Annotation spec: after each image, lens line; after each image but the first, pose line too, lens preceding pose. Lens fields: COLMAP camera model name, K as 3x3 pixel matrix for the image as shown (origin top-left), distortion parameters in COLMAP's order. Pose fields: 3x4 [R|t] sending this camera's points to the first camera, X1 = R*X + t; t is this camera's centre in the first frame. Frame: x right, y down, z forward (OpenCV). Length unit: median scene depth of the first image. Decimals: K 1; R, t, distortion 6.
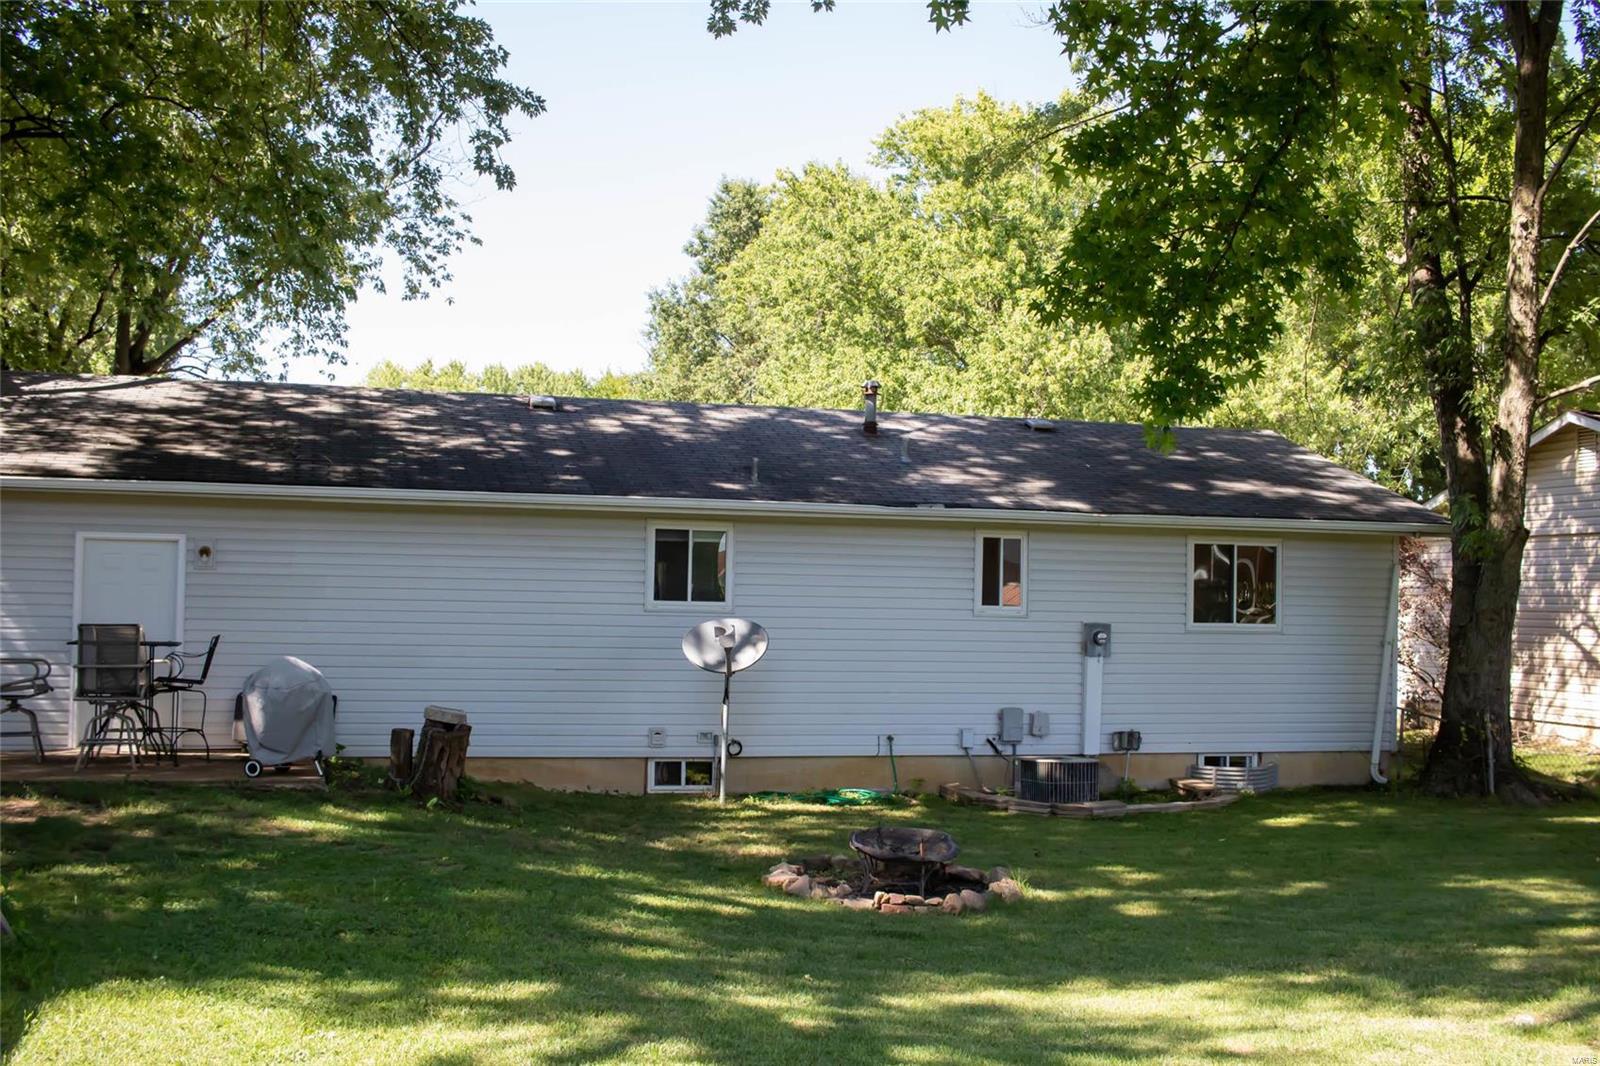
lens RADIAL K [[1771.6, 0, 800.0], [0, 1771.6, 533.0], [0, 0, 1]] dist [-0.131247, 0.155286]
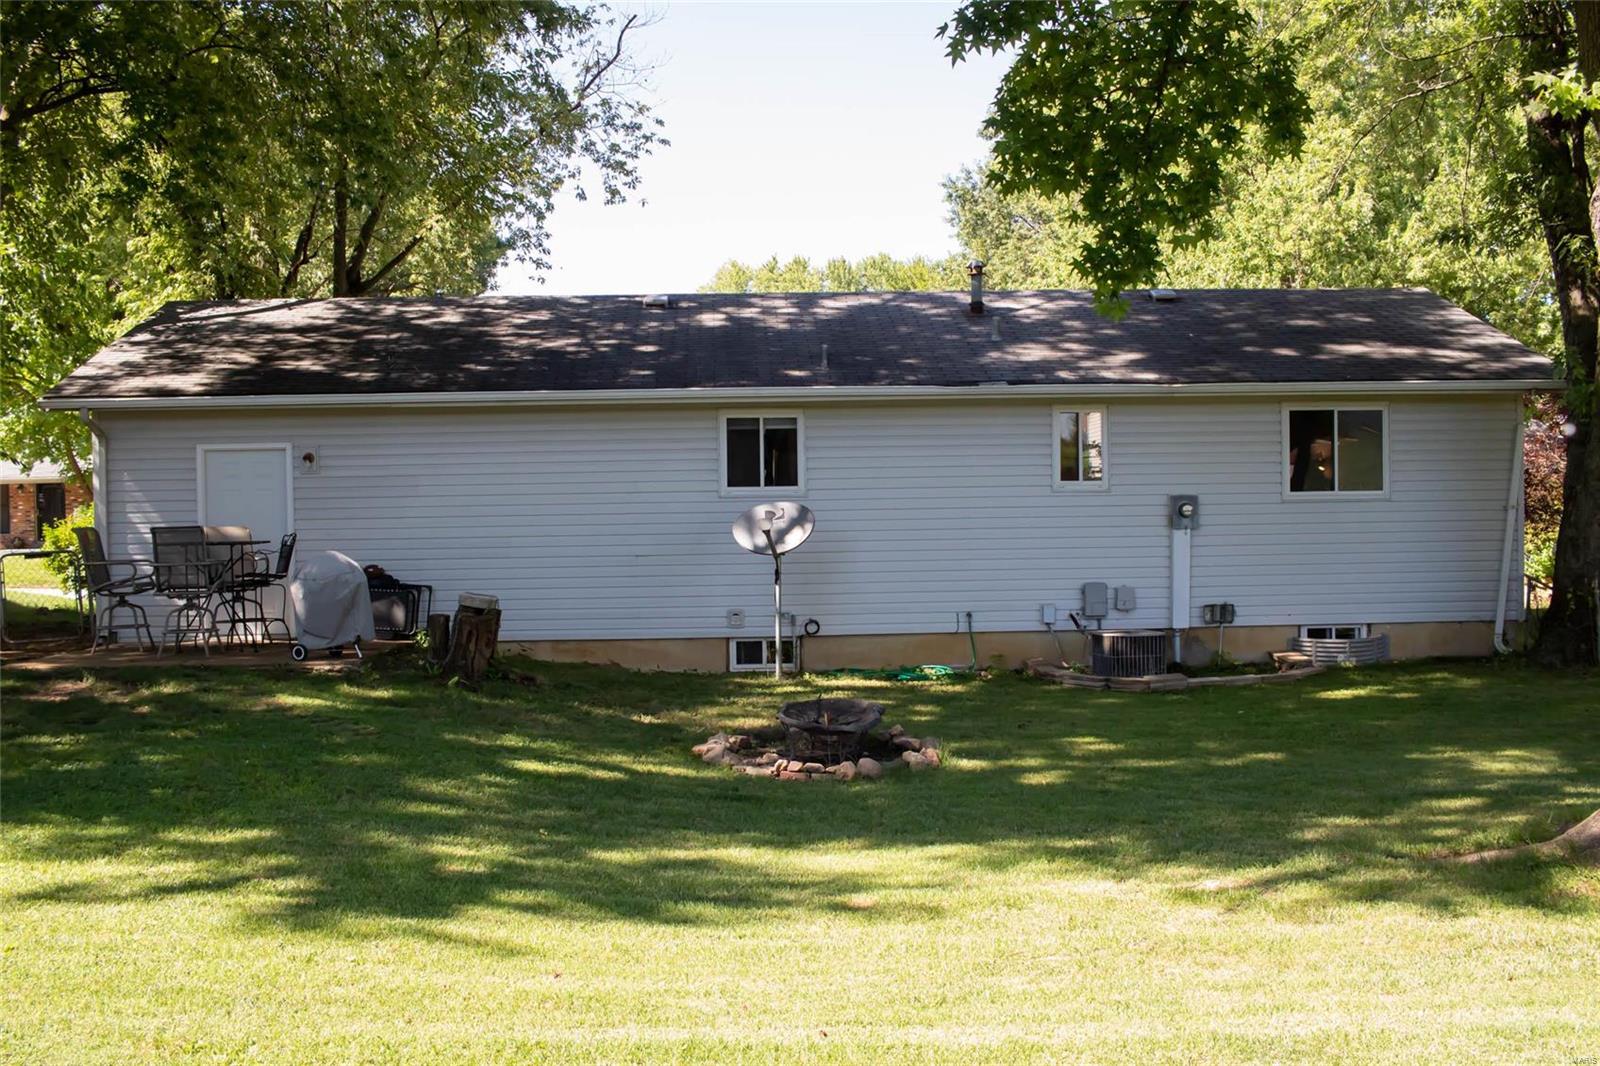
lens RADIAL K [[1771.6, 0, 800.0], [0, 1771.6, 533.0], [0, 0, 1]] dist [-0.131247, 0.155286]
pose [[0.975263, -0.028422, -0.219212, 0.181112], [0.042364, 0.997349, 0.059164, 0.005131], [0.216949, -0.066987, 0.973882, -0.005272]]
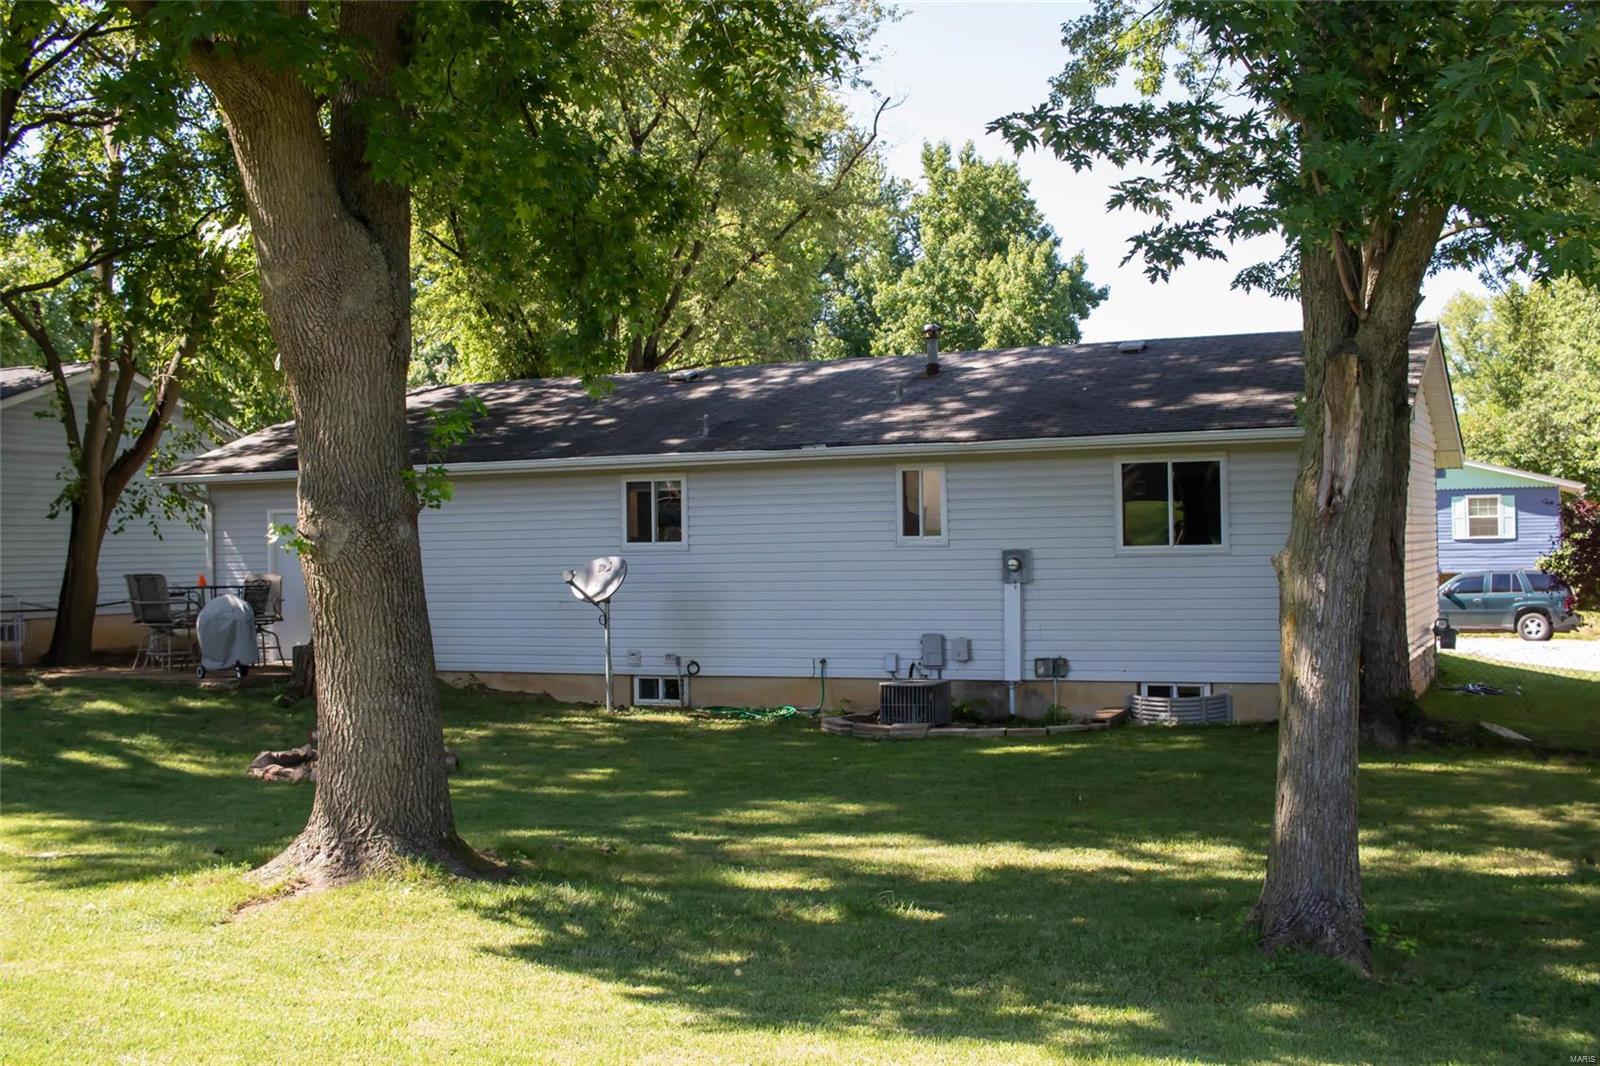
lens RADIAL K [[1771.6, 0, 800.0], [0, 1771.6, 533.0], [0, 0, 1]] dist [-0.131247, 0.155286]
pose [[0.769565, -0.036441, -0.637528, 0.740696], [0.058759, 0.998176, 0.013873, 0.021450], [0.635859, -0.048136, 0.770303, 0.157404]]
